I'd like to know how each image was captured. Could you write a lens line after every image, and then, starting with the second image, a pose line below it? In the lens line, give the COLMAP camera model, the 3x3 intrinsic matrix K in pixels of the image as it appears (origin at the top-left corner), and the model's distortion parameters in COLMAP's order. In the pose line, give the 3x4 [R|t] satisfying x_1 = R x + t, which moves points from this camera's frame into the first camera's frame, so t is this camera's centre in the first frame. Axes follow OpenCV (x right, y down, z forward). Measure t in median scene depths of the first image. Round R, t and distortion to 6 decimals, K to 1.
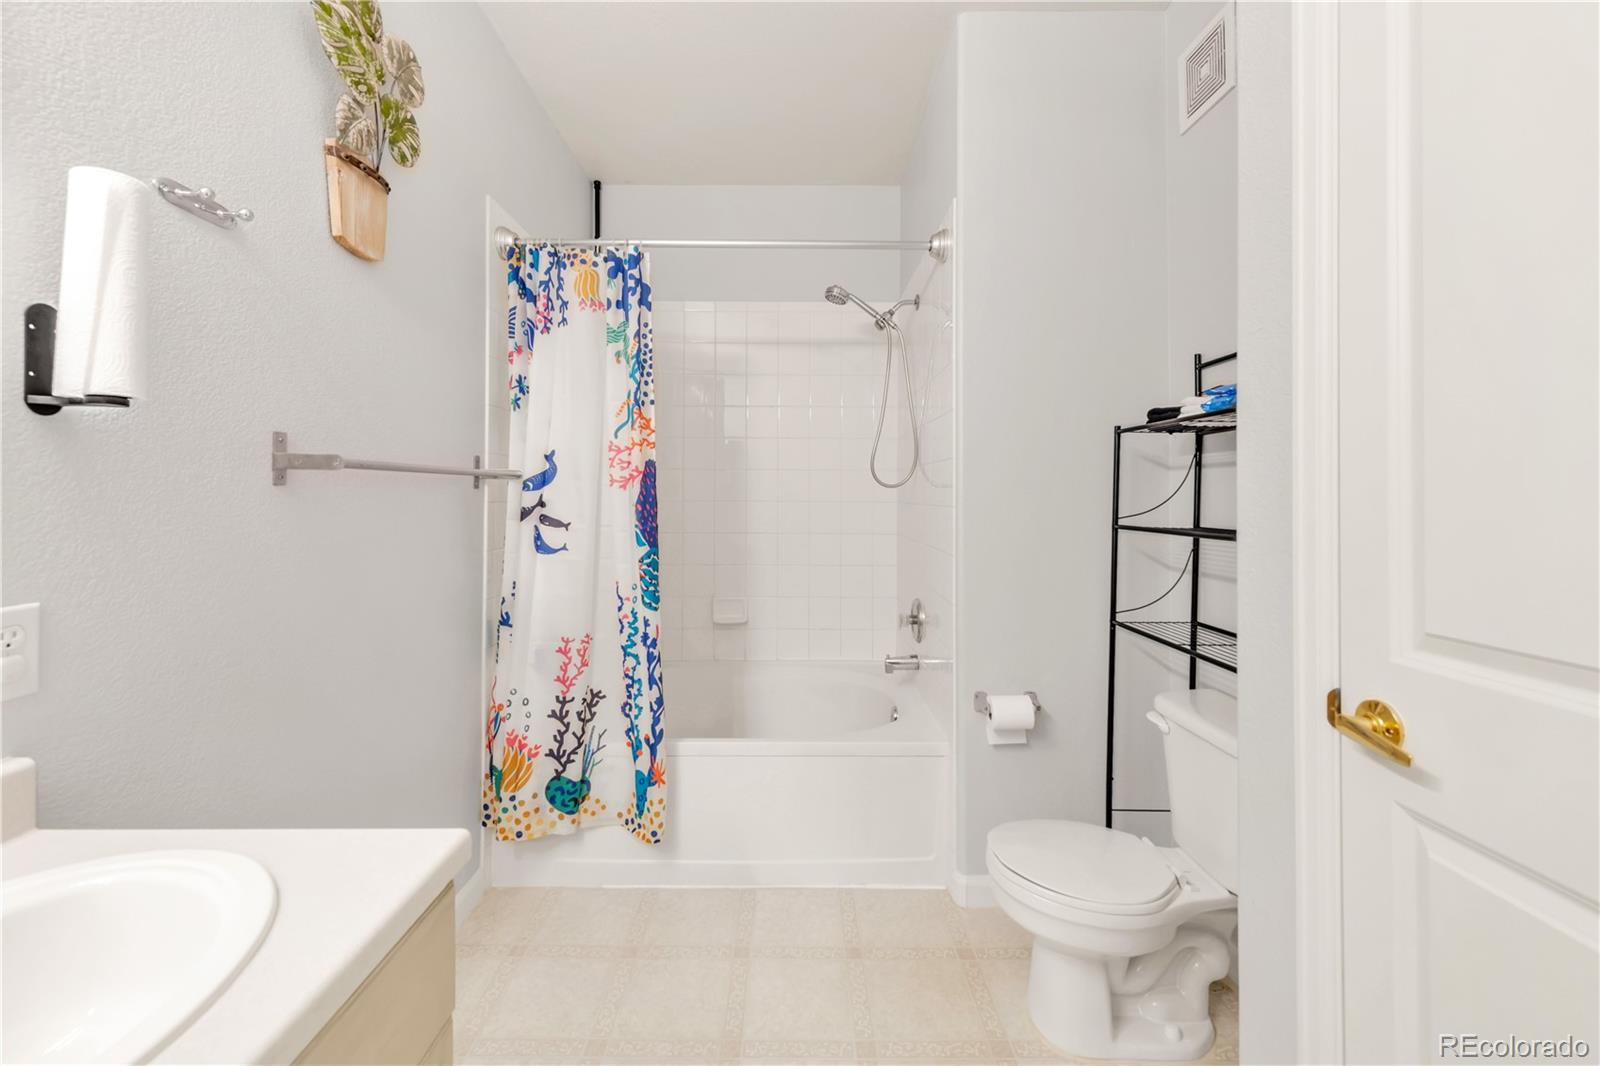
lens RADIAL K [[651.9, 0, 781.7], [0, 651.9, 489.7], [0, 0, 1]] dist [0.016683, -0.001215]
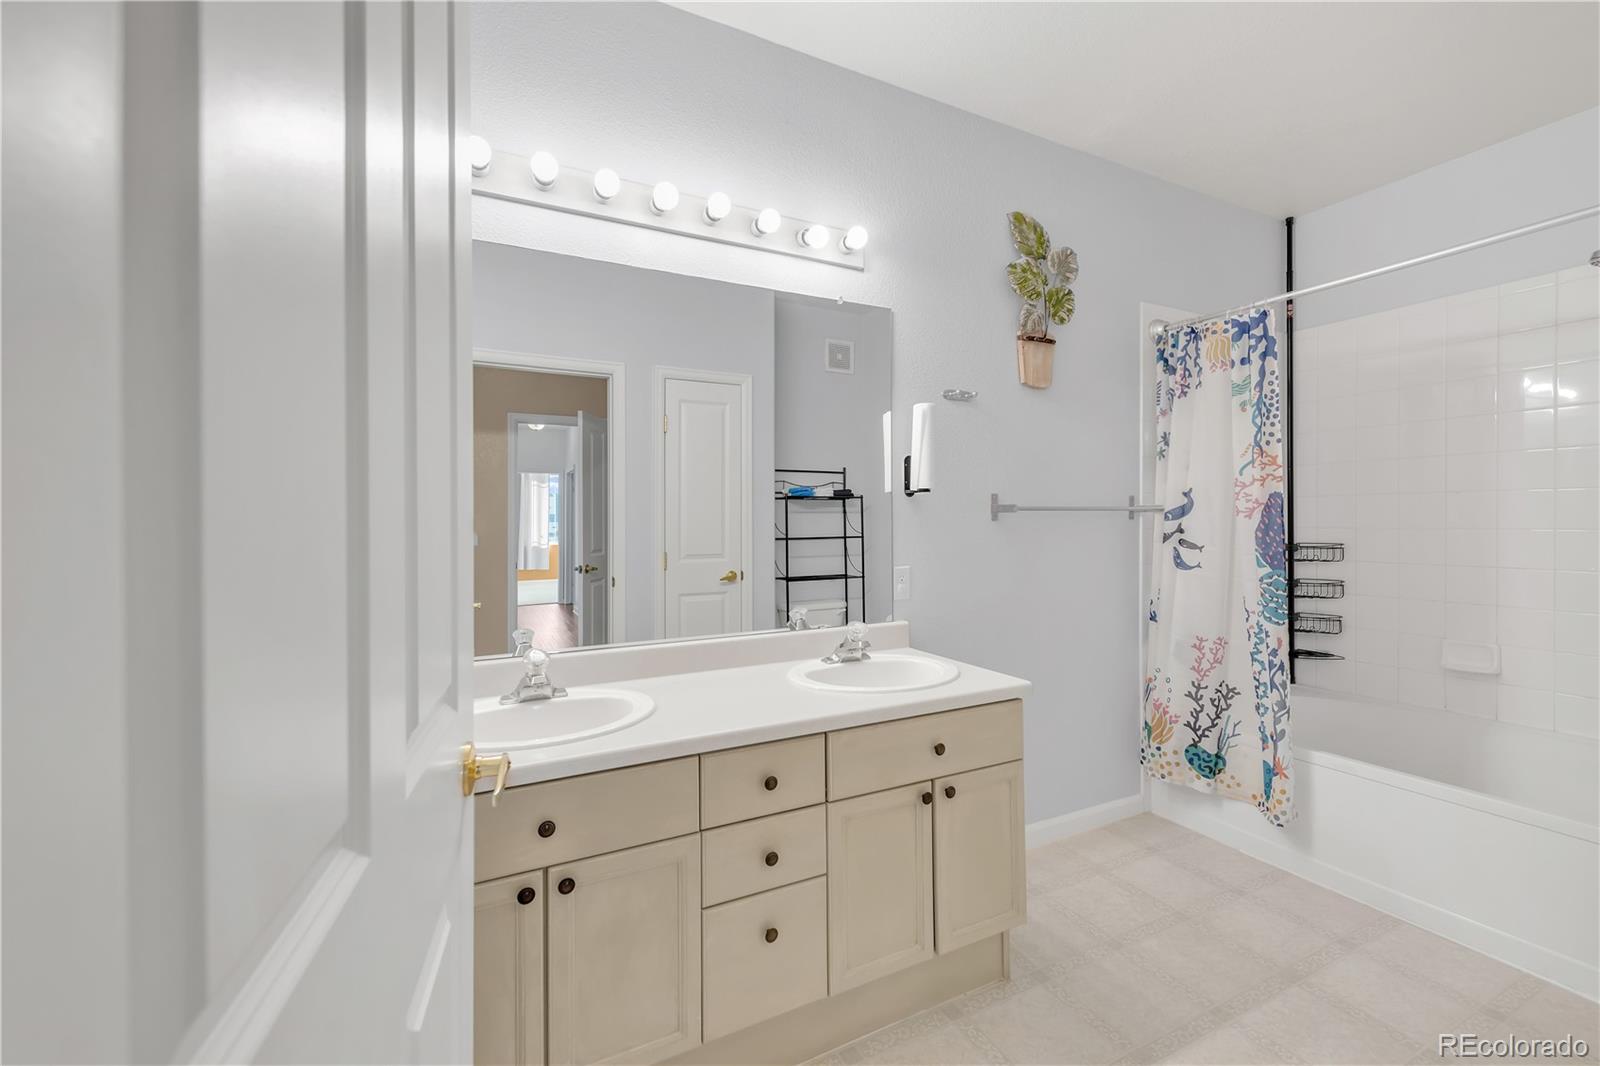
lens RADIAL K [[651.9, 0, 800.3], [0, 651.9, 527.9], [0, 0, 1]] dist [0.016683, -0.001215]
pose [[0.459425, 0.001844, -0.888215, 0.440503], [0.016230, 0.999813, 0.010471, -0.009472], [0.888068, -0.019226, 0.459310, -0.260775]]
